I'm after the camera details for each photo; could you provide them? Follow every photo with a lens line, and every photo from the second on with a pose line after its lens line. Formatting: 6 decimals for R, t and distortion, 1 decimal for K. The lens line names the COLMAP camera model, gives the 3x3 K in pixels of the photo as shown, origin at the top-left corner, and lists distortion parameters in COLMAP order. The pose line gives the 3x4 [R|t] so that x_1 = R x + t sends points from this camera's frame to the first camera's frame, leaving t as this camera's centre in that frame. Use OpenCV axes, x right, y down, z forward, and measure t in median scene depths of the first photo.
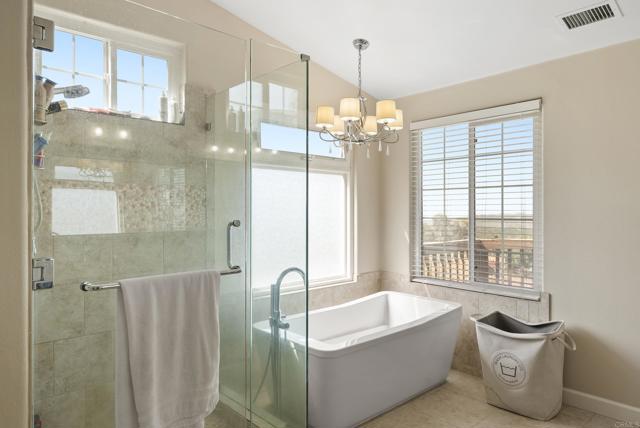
lens RADIAL K [[428.9, 0, 319.4], [0, 428.9, 214.5], [0, 0, 1]] dist [0.007824, 0.001374]
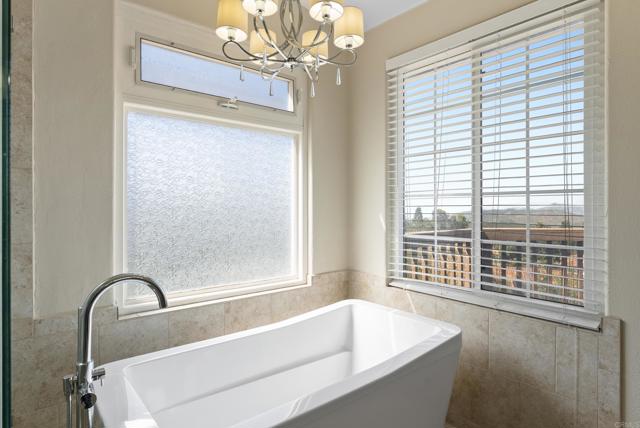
lens RADIAL K [[373.2, 0, 320.6], [0, 373.2, 208.1], [0, 0, 1]] dist [0.007329, 0.001835]
pose [[0.999469, 0.002423, -0.032478, 0.128859], [-0.002686, 0.999964, -0.008056, 0.035285], [0.032458, 0.008139, 0.999440, 0.401848]]
